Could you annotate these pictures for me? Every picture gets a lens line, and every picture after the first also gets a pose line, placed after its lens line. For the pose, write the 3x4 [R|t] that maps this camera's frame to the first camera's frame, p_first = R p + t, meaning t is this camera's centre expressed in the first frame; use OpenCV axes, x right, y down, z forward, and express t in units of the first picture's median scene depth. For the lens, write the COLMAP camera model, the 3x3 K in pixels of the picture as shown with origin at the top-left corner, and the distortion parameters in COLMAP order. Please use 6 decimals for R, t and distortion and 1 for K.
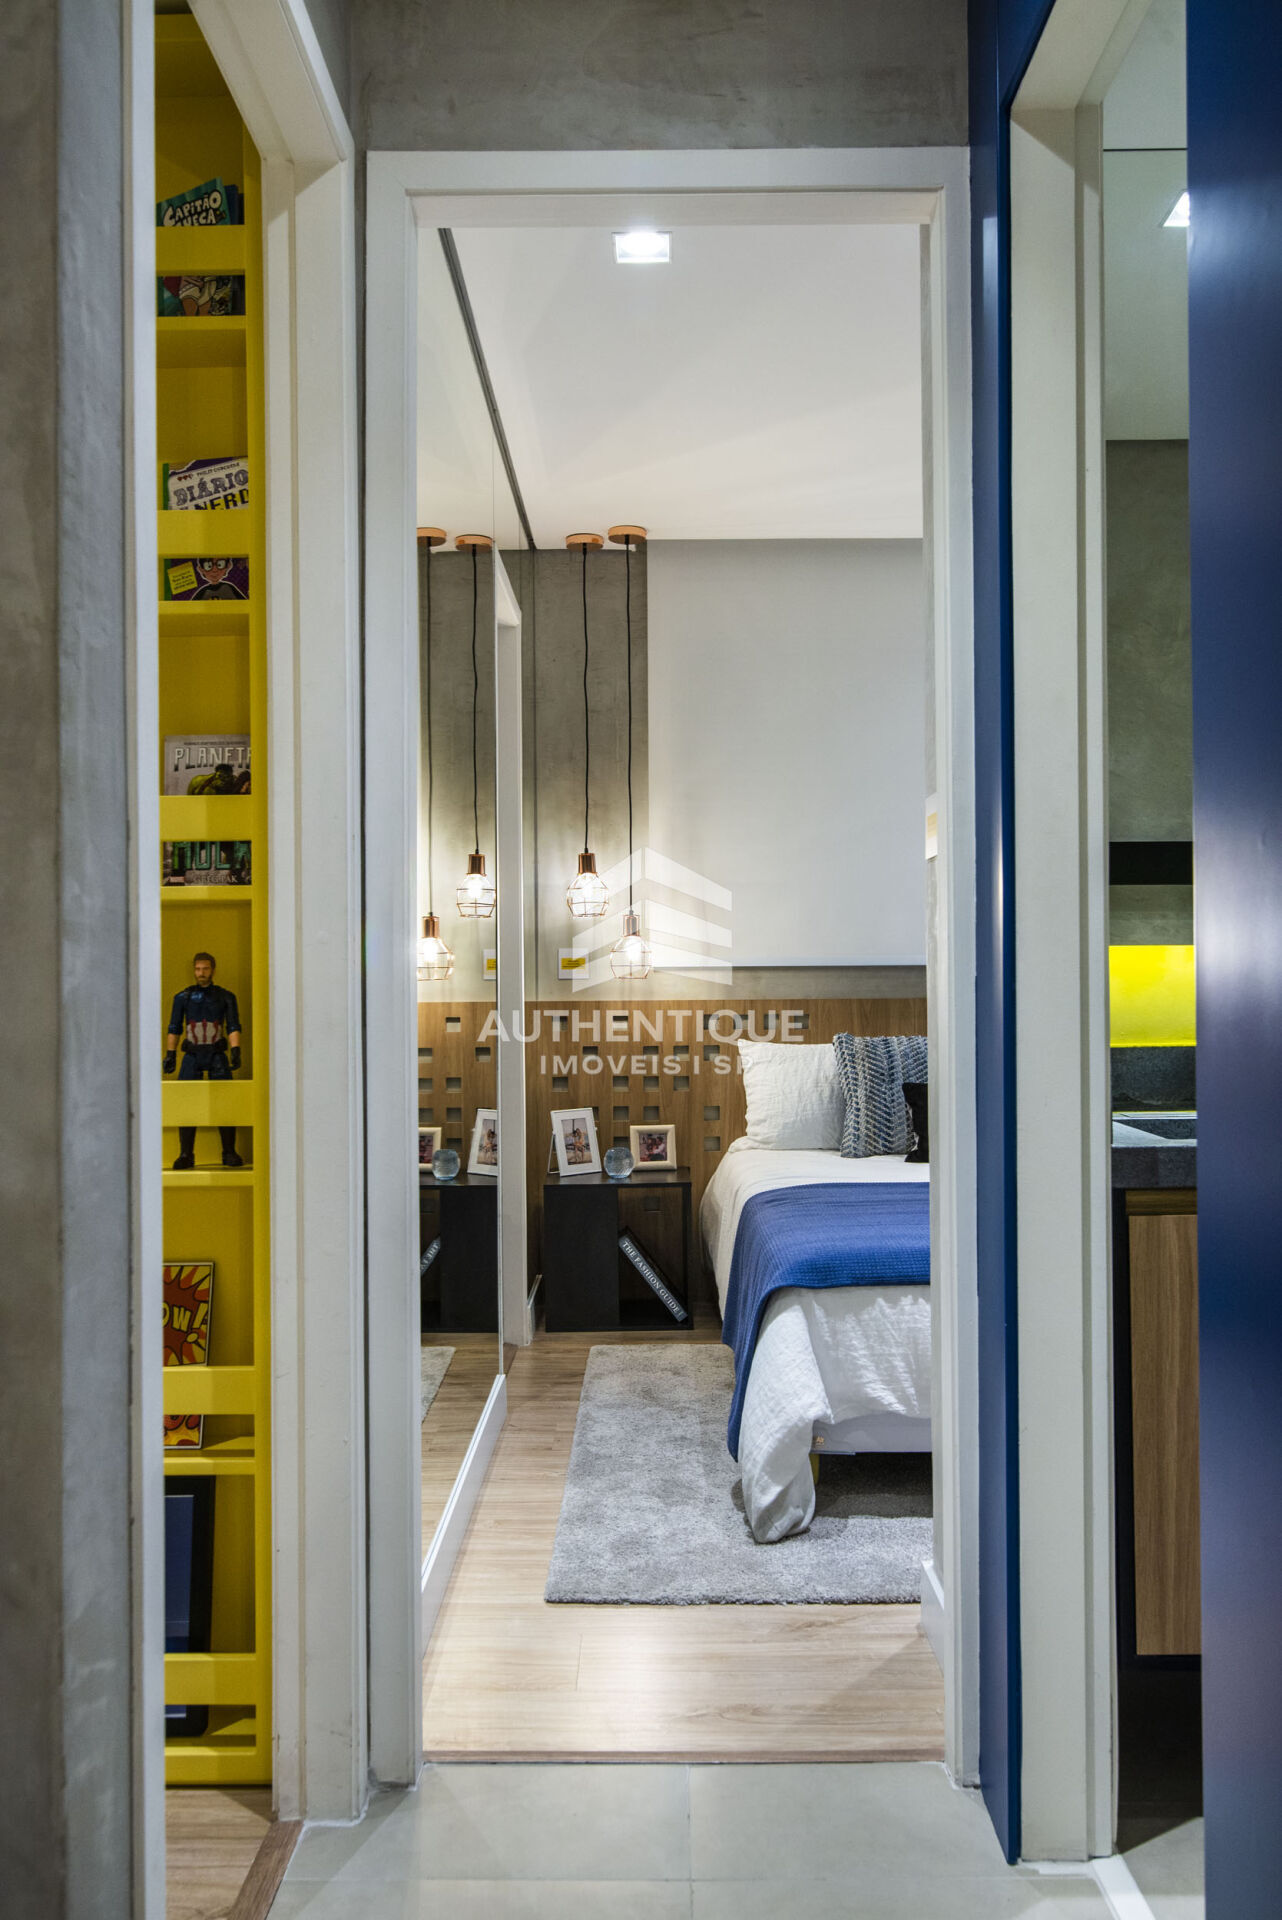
lens RADIAL K [[1445.1, 0, 638.6], [0, 1445.1, 969.3], [0, 0, 1]] dist [0.000112, 0.000440]
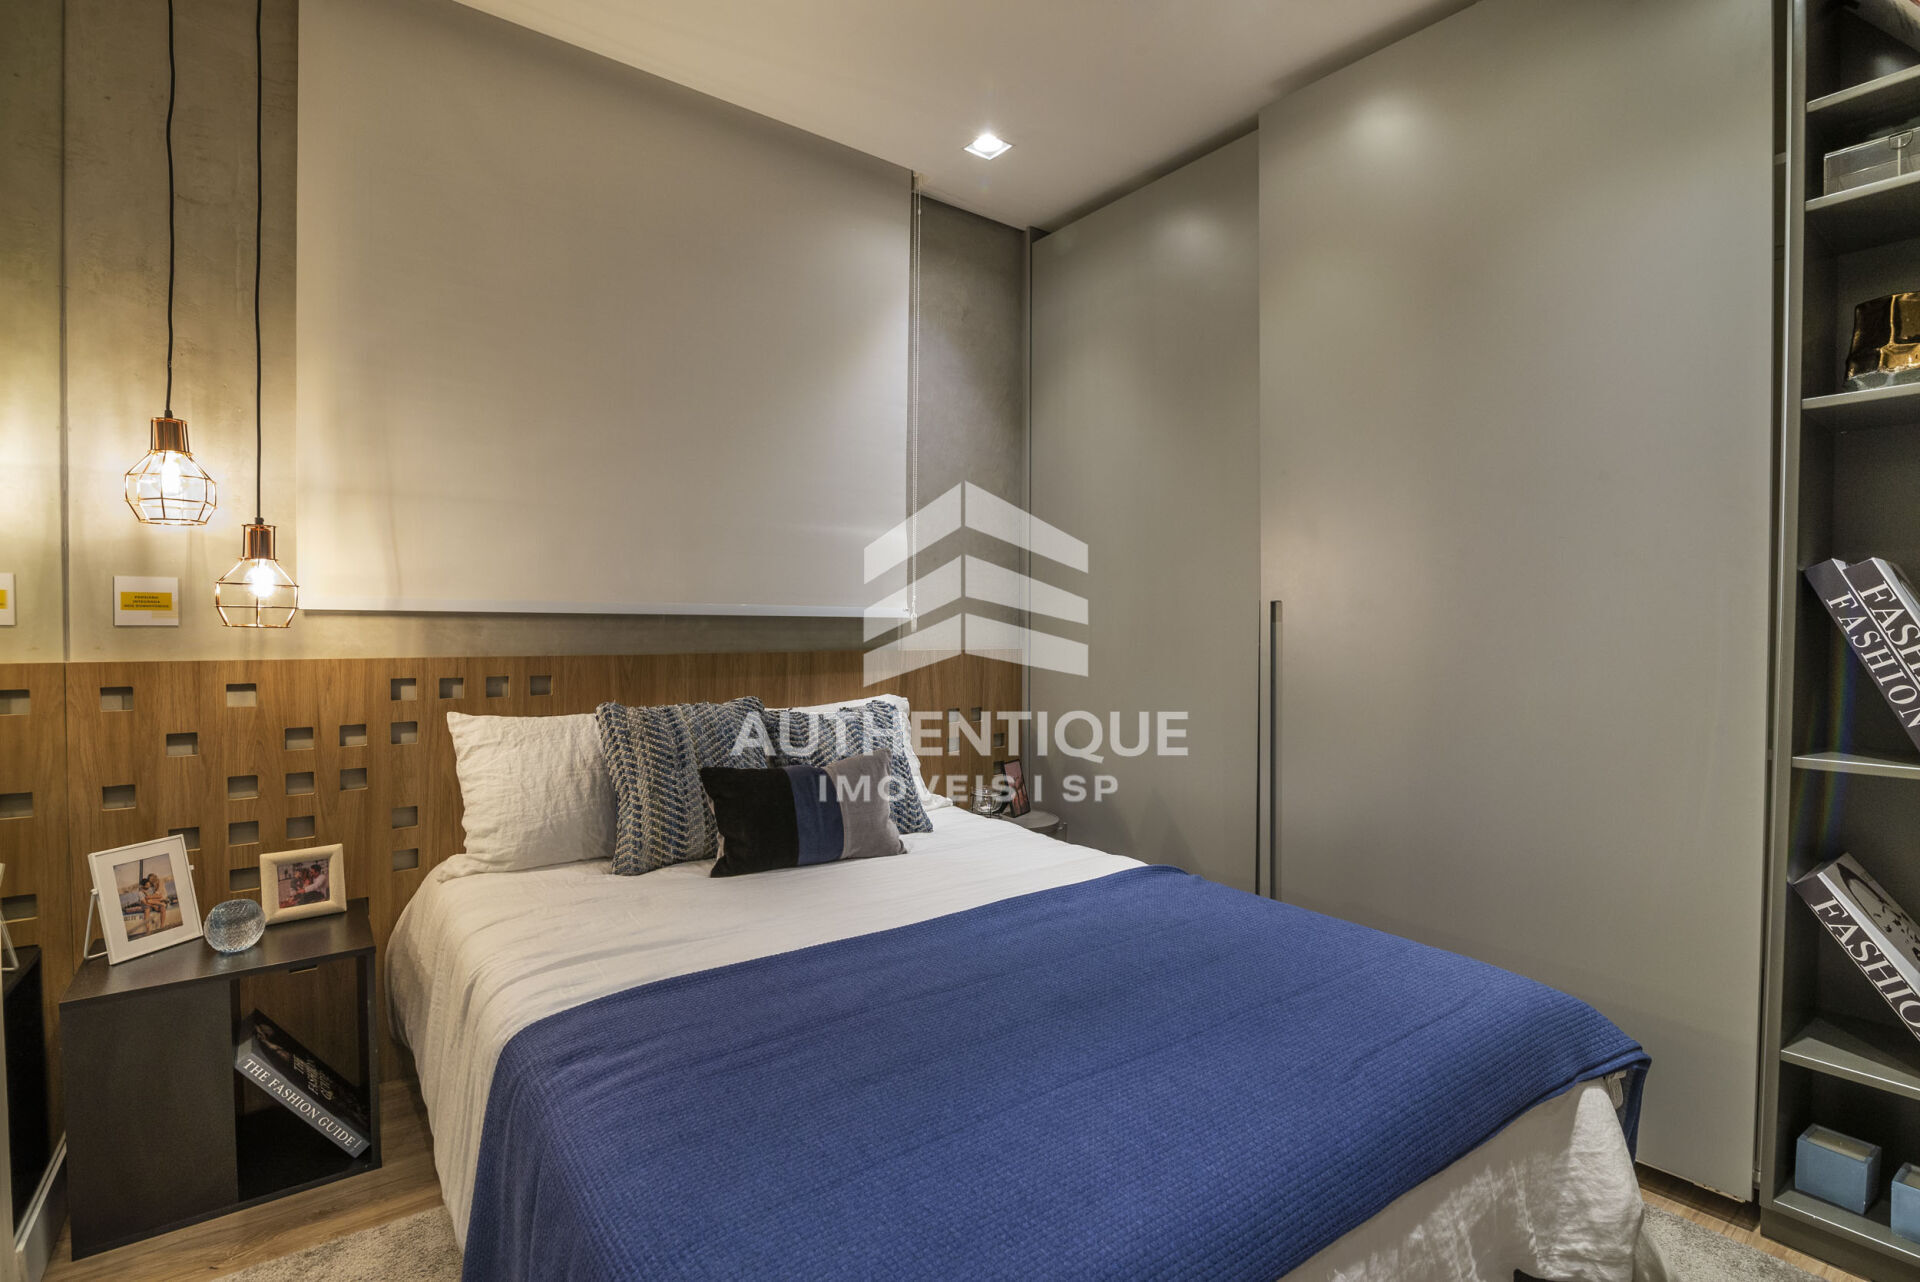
lens RADIAL K [[880.7, 0, 950.1], [0, 880.7, 647.1], [0, 0, 1]] dist [-0.018446, 0.000715]
pose [[0.802646, -0.000895, 0.596455, 0.009906], [-0.020146, 0.999388, 0.028609, -0.001700], [-0.596115, -0.034979, 0.802136, 0.510069]]
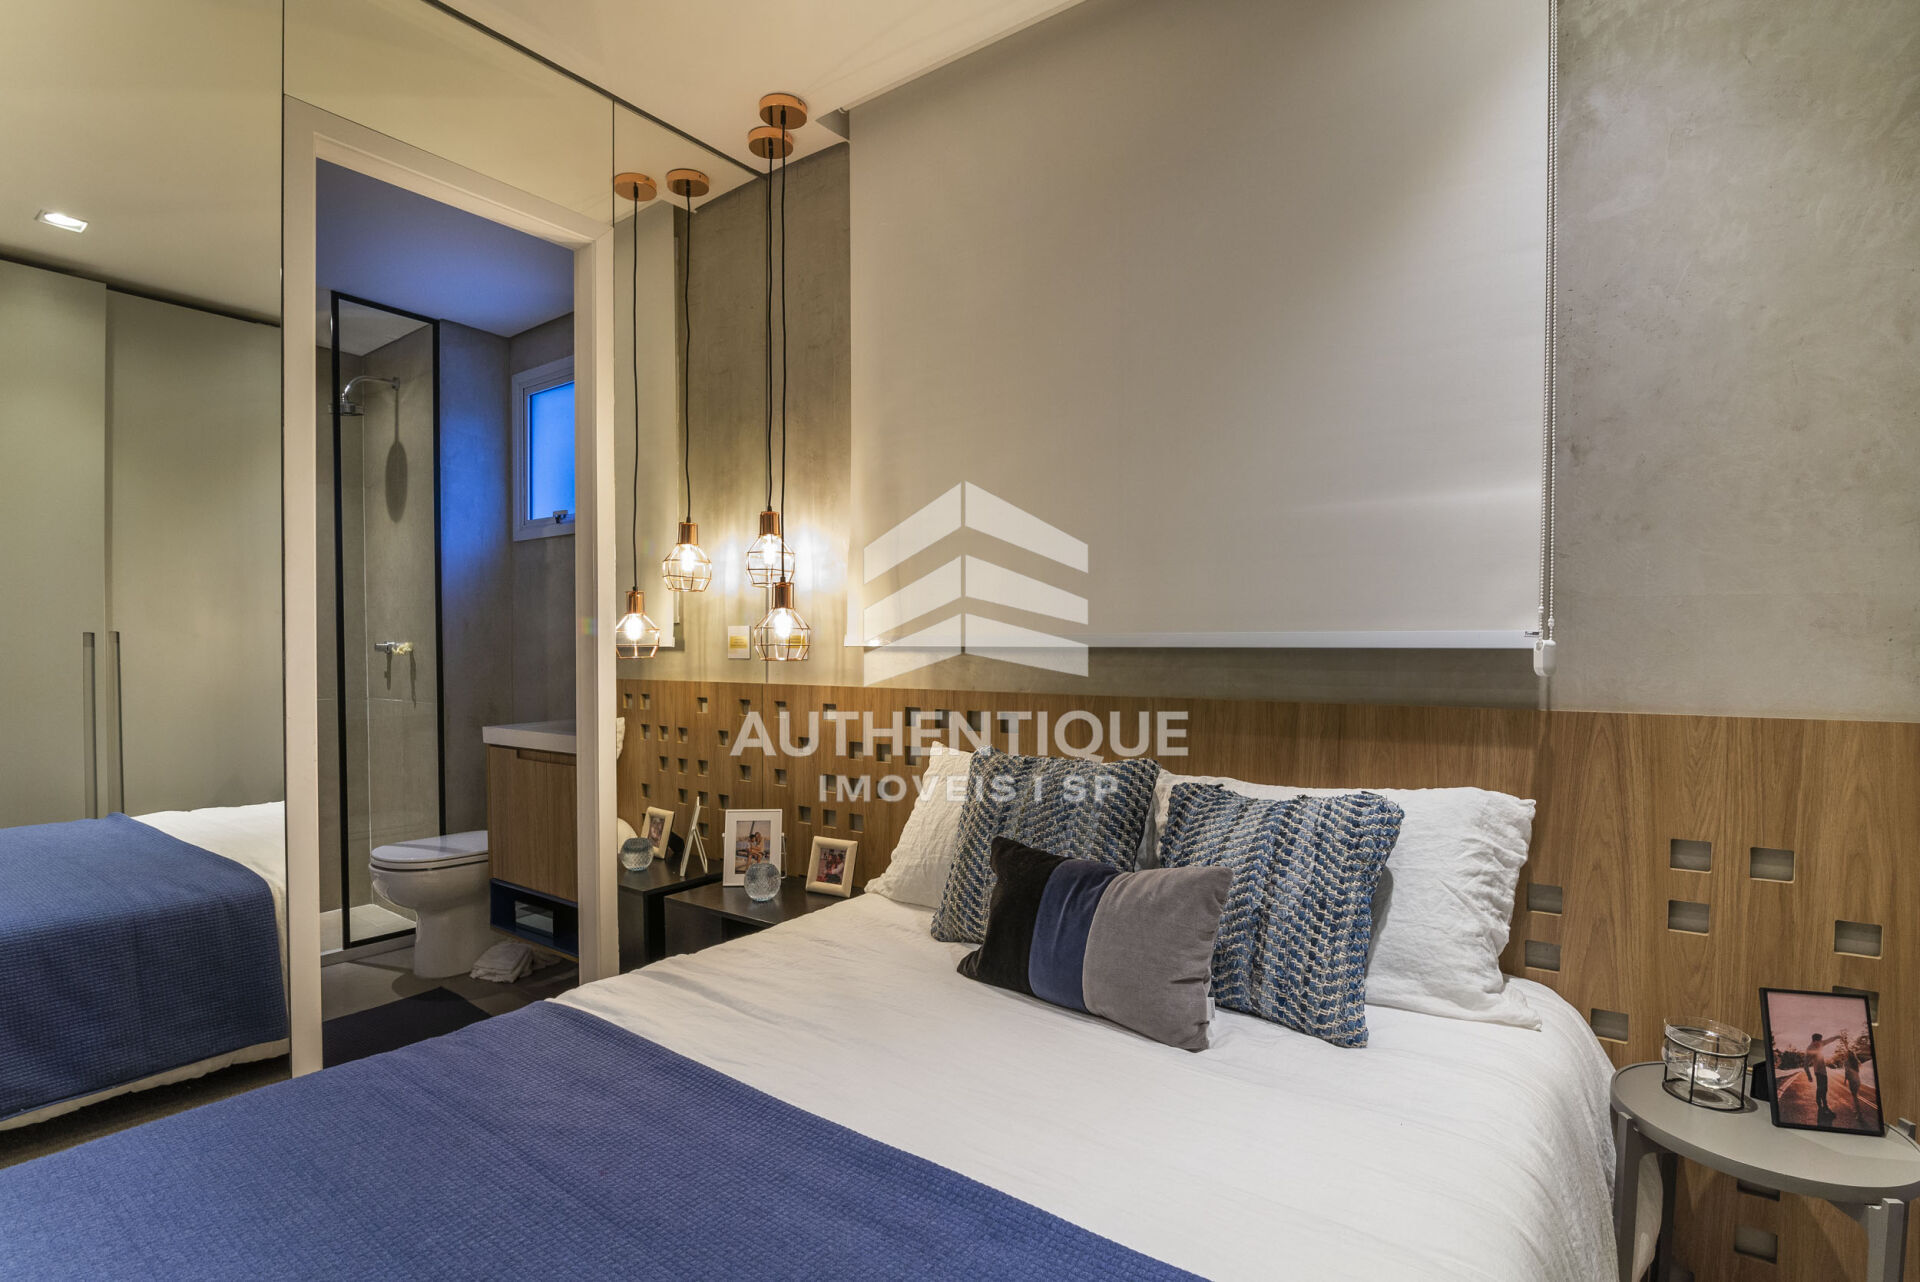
lens RADIAL K [[913.6, 0, 961.0], [0, 913.6, 682.9], [0, 0, 1]] dist [-0.020334, 0.000241]
pose [[0.812428, 0.032505, -0.582155, 0.369083], [-0.007795, 0.998961, 0.044898, -0.004562], [0.583010, -0.031939, 0.811837, 0.626194]]
